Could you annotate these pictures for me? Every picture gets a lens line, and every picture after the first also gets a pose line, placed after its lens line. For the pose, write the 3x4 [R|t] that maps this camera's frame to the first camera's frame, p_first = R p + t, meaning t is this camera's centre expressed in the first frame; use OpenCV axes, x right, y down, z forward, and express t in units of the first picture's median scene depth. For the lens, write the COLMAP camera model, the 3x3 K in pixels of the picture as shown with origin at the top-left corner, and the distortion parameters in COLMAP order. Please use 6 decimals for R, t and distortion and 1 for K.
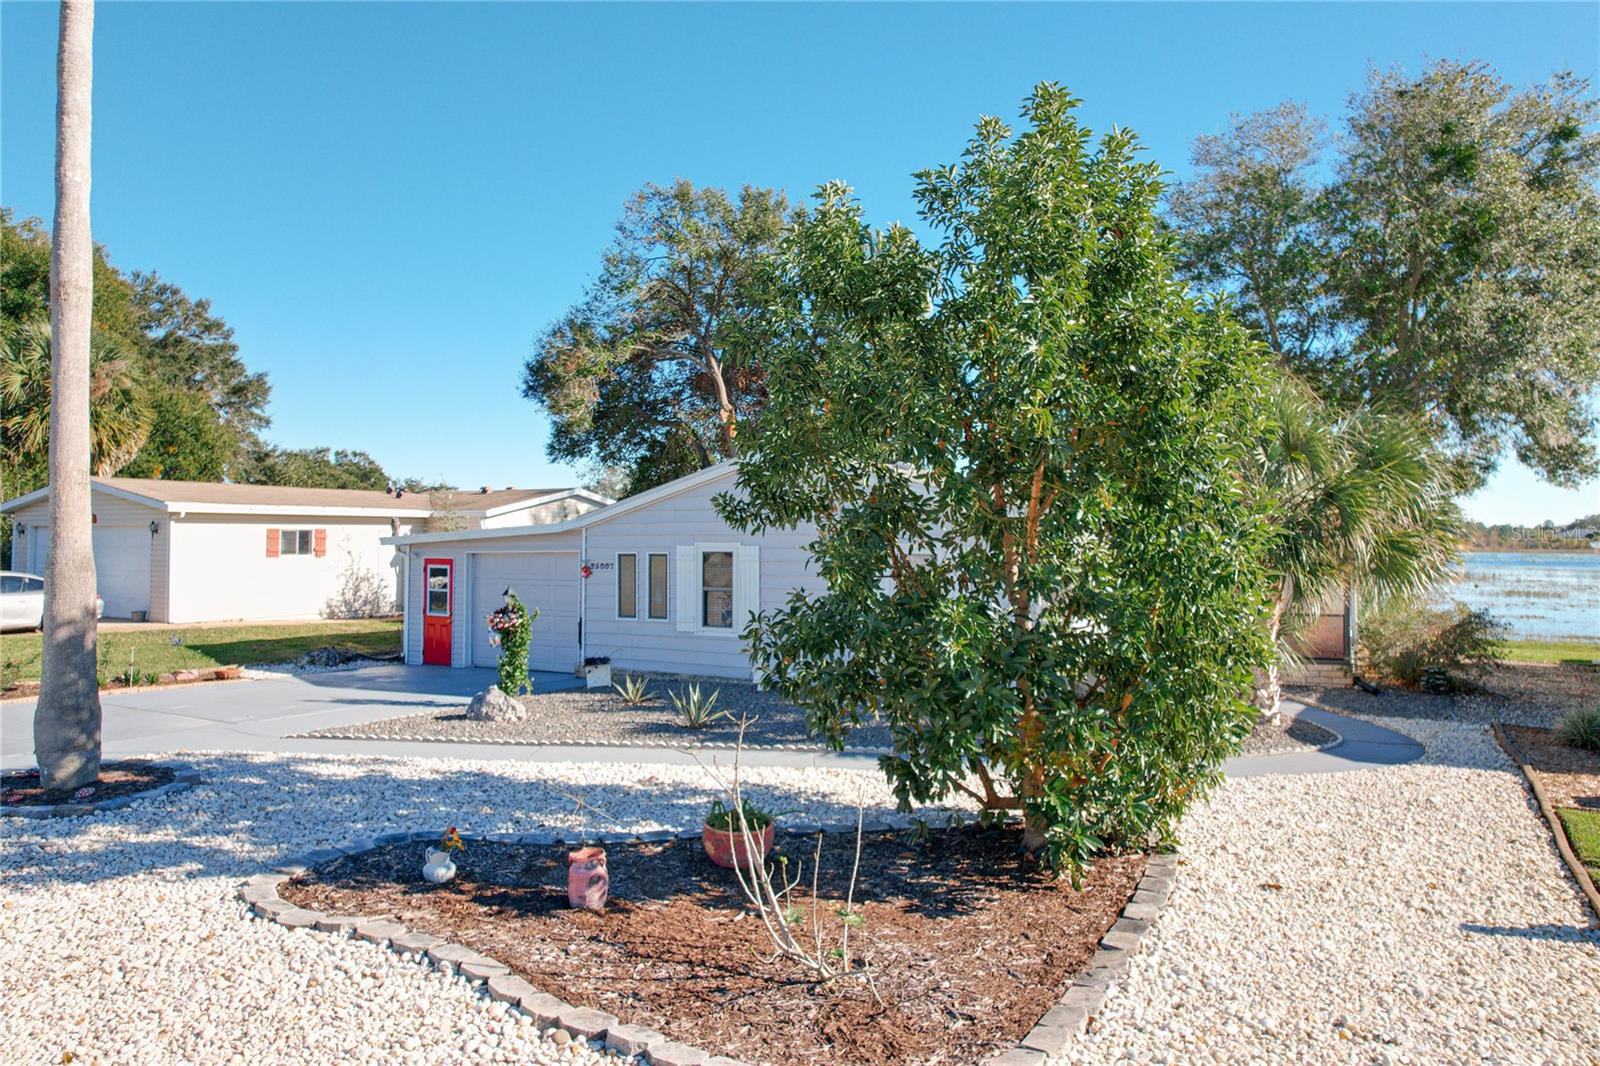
lens RADIAL K [[991.9, 0, 800.0], [0, 991.9, 533.0], [0, 0, 1]] dist [-0.003862, 0.003183]
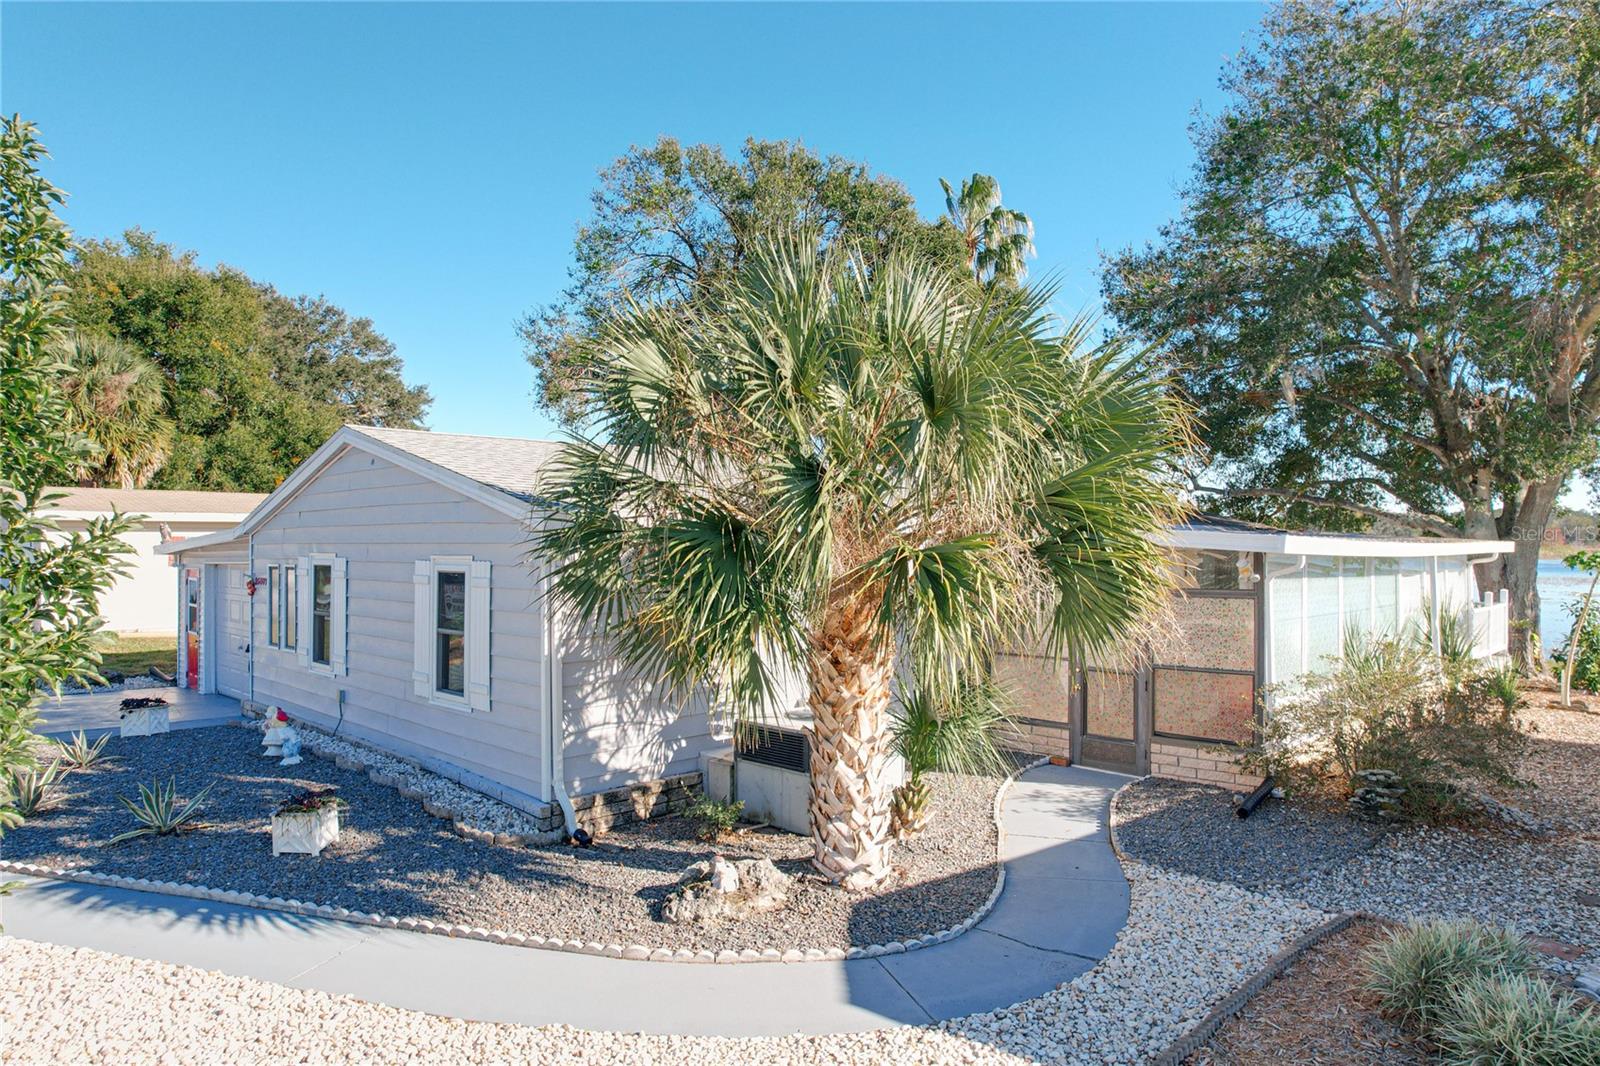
lens RADIAL K [[991.9, 0, 800.0], [0, 991.9, 533.0], [0, 0, 1]] dist [-0.003862, 0.003183]
pose [[0.961855, -0.007455, -0.273457, 0.214691], [0.007327, 0.999972, -0.001490, -0.000900], [0.273460, -0.000571, 0.961883, 0.165310]]
